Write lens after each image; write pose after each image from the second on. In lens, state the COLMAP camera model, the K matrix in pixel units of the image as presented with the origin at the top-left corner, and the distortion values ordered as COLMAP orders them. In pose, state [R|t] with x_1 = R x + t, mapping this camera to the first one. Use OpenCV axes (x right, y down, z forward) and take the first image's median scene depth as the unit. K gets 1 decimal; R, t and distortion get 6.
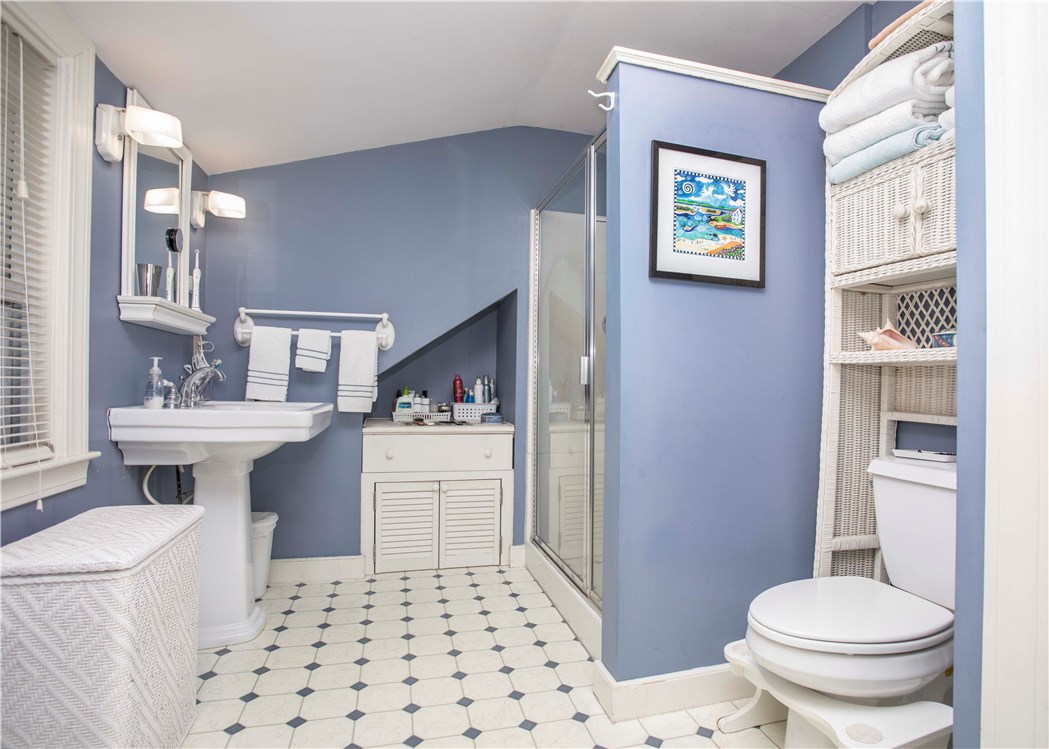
lens RADIAL K [[541.3, 0, 529.6], [0, 541.3, 379.4], [0, 0, 1]] dist [-0.044119, -0.000754]
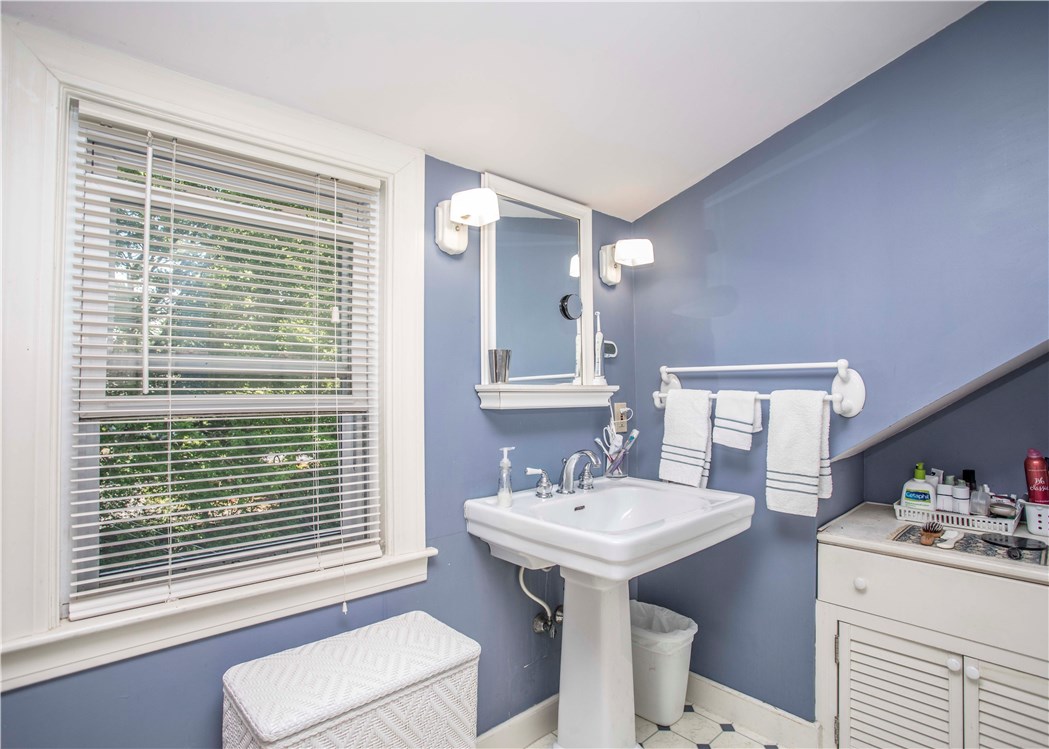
lens RADIAL K [[541.3, 0, 528.2], [0, 541.3, 385.2], [0, 0, 1]] dist [-0.044119, -0.000754]
pose [[0.481747, -0.028646, -0.875842, 0.104463], [0.019695, 0.999567, -0.021860, -0.091566], [0.876089, -0.006719, 0.482102, 0.404427]]
